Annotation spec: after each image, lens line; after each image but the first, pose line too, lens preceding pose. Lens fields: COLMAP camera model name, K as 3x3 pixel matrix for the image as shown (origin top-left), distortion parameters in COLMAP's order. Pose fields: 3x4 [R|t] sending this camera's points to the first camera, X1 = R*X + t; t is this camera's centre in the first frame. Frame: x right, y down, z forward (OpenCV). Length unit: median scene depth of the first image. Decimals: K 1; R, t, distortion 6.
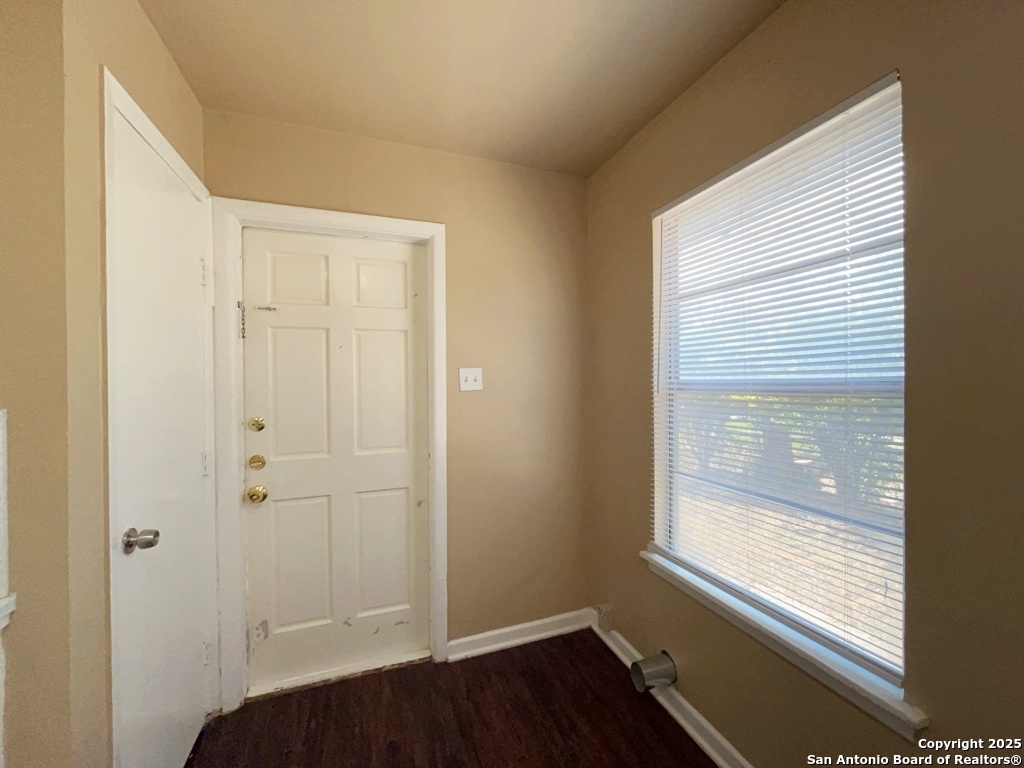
lens RADIAL K [[413.8, 0, 514.1], [0, 413.8, 389.3], [0, 0, 1]] dist [-0.004828, 0.001203]
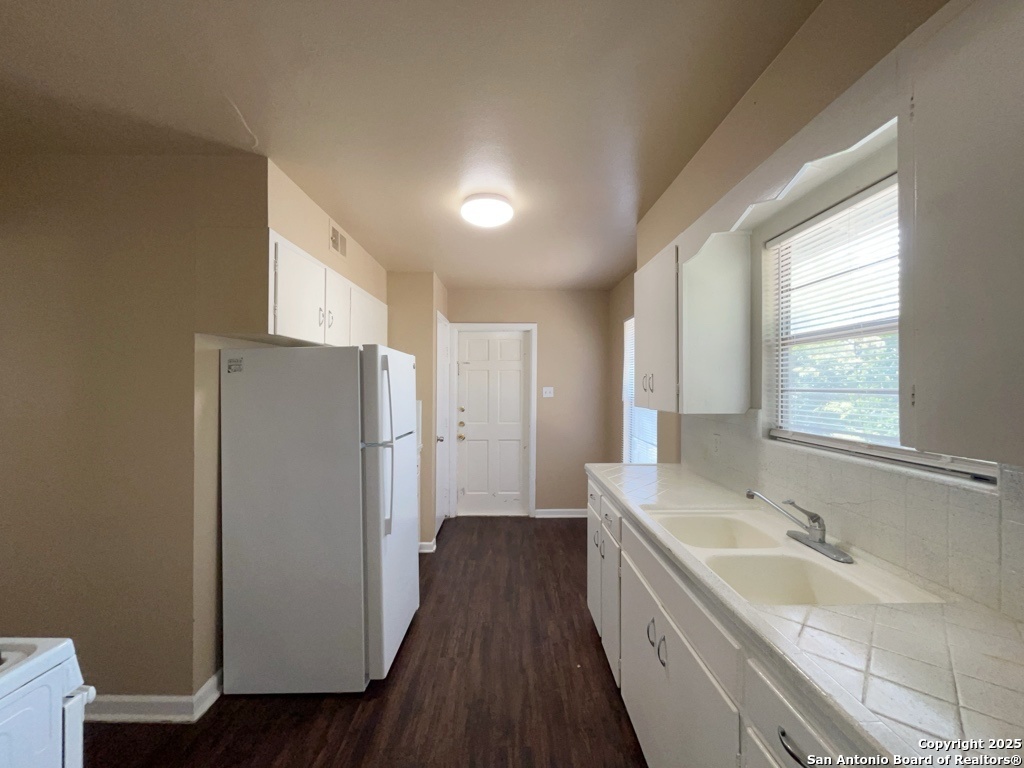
lens RADIAL K [[413.8, 0, 511.5], [0, 413.8, 387.7], [0, 0, 1]] dist [-0.004828, 0.001203]
pose [[0.945042, 0.010091, -0.326794, 0.446635], [-0.015234, 0.999797, -0.013181, -0.015849], [0.326595, 0.017435, 0.945004, -1.183824]]
